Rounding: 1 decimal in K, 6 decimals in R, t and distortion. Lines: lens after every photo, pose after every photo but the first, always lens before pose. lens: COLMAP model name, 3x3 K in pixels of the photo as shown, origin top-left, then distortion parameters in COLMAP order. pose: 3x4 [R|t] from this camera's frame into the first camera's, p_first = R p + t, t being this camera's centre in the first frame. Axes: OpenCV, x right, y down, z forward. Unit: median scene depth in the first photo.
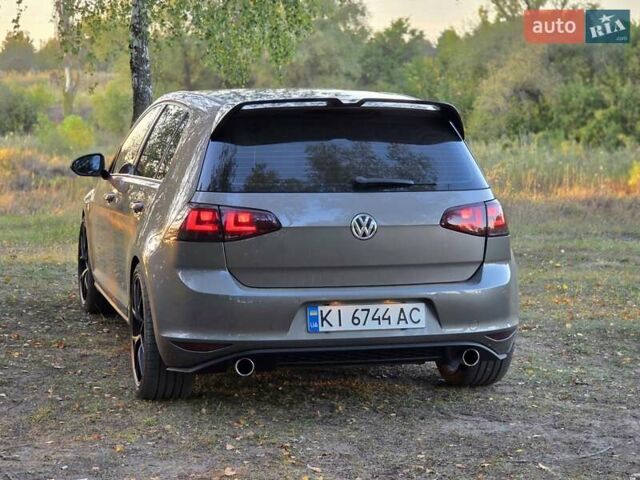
lens RADIAL K [[1482.3, 0, 320.0], [0, 1482.3, 240.0], [0, 0, 1]] dist [-0.783091, 11.062849]
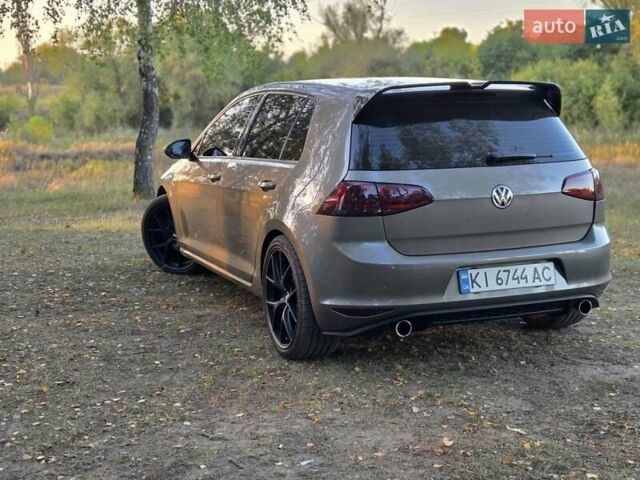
lens RADIAL K [[977.0, 0, 332.3], [0, 977.0, 223.4], [0, 0, 1]] dist [0.065611, -0.011367]
pose [[0.990123, -0.042608, 0.133573, -0.194451], [0.038693, 0.998746, 0.031775, -0.016981], [-0.134759, -0.026293, 0.990529, 0.283203]]
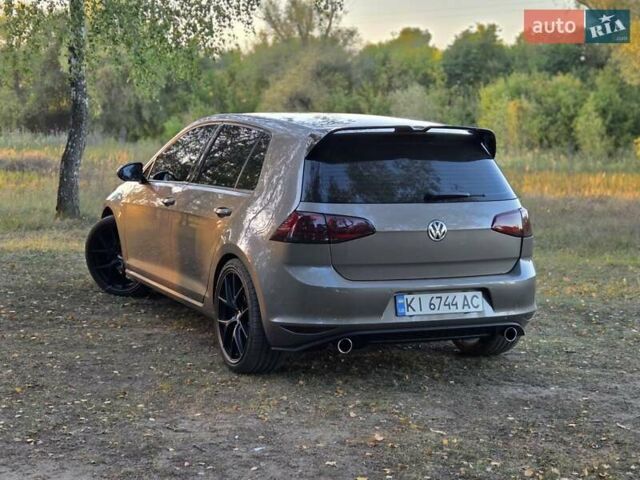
lens RADIAL K [[1180.5, 0, 305.2], [0, 1180.5, 238.4], [0, 0, 1]] dist [0.093884, -0.154818]
pose [[0.985539, -0.004377, 0.169394, -0.245033], [0.001262, 0.999828, 0.018492, -0.020660], [-0.169446, -0.018011, 0.985375, 0.041355]]
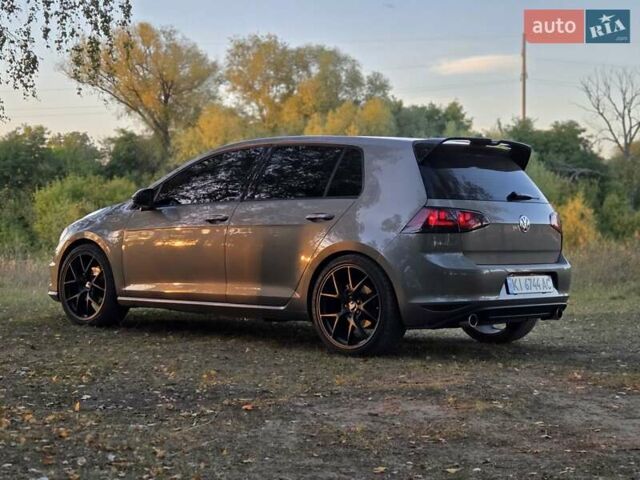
lens RADIAL K [[1220.4, 0, 320.0], [0, 1220.4, 240.0], [0, 0, 1]] dist [0.195103, 0.009499]
pose [[0.826601, 0.000097, 0.562789, -0.826439], [0.045702, 0.996686, -0.067296, 0.080115], [-0.560930, 0.081347, 0.823857, 0.098978]]
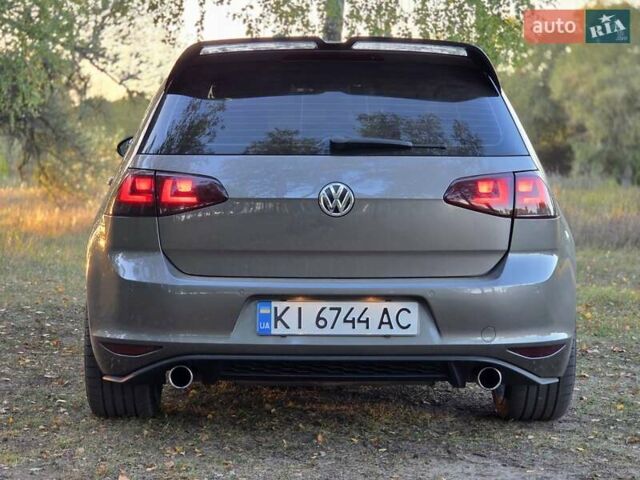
lens RADIAL K [[1451.8, 0, 302.7], [0, 1451.8, 239.9], [0, 0, 1]] dist [-0.505443, 6.330106]
pose [[0.969576, 0.015697, -0.244286, 0.193622], [-0.022951, 0.999375, -0.026876, 0.032029], [0.243712, 0.031665, 0.969331, 0.269843]]
